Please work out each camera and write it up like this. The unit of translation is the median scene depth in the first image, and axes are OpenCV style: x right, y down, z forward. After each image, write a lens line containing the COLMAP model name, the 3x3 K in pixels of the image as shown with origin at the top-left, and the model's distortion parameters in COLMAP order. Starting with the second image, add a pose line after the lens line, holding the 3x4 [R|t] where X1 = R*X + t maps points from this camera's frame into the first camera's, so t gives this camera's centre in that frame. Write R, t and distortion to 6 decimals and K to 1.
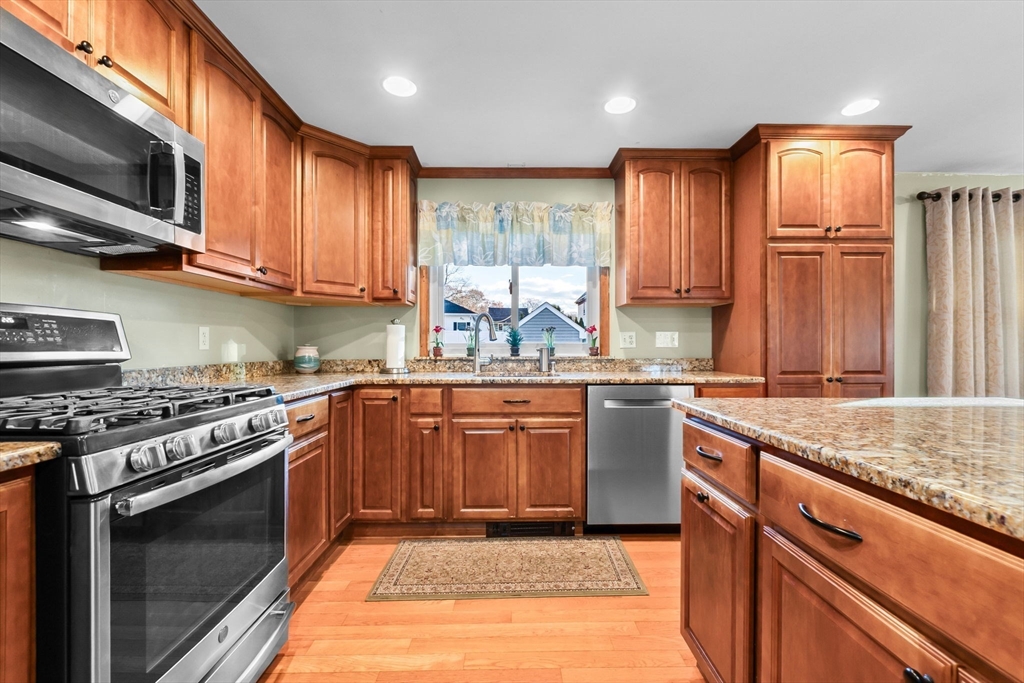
lens RADIAL K [[439.9, 0, 512.0], [0, 439.9, 341.5], [0, 0, 1]] dist [-0.001257, -0.000617]
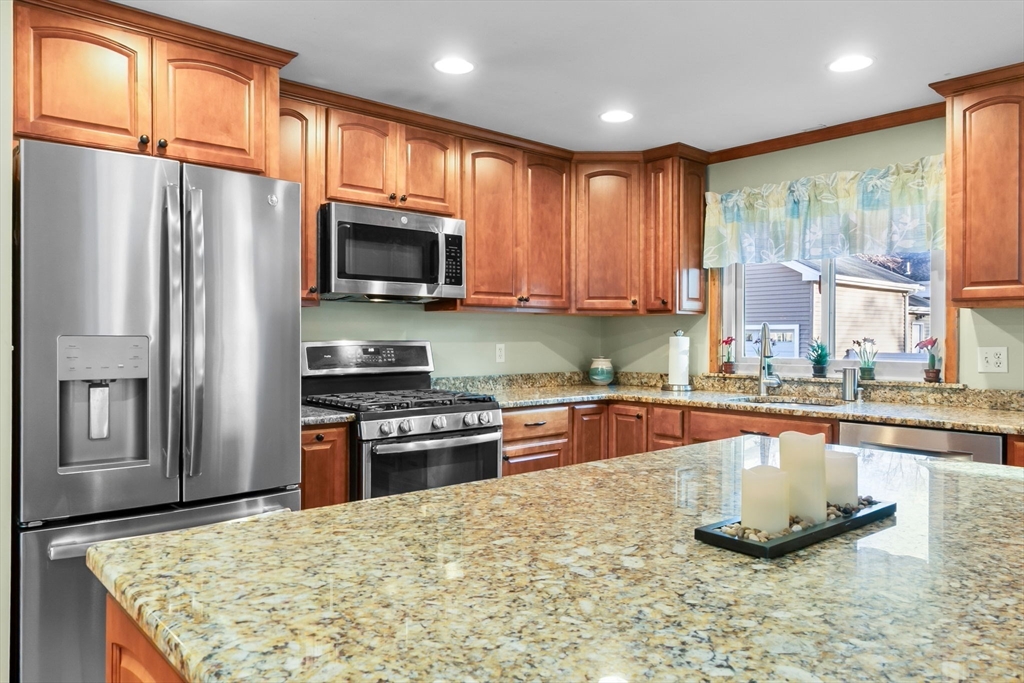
lens RADIAL K [[705.7, 0, 514.8], [0, 705.7, 322.9], [0, 0, 1]] dist [-0.003260, -0.000705]
pose [[0.660197, -0.011796, -0.751000, 0.638897], [0.004631, 0.999922, -0.011635, -0.053962], [0.751078, 0.004203, 0.660200, -0.218430]]
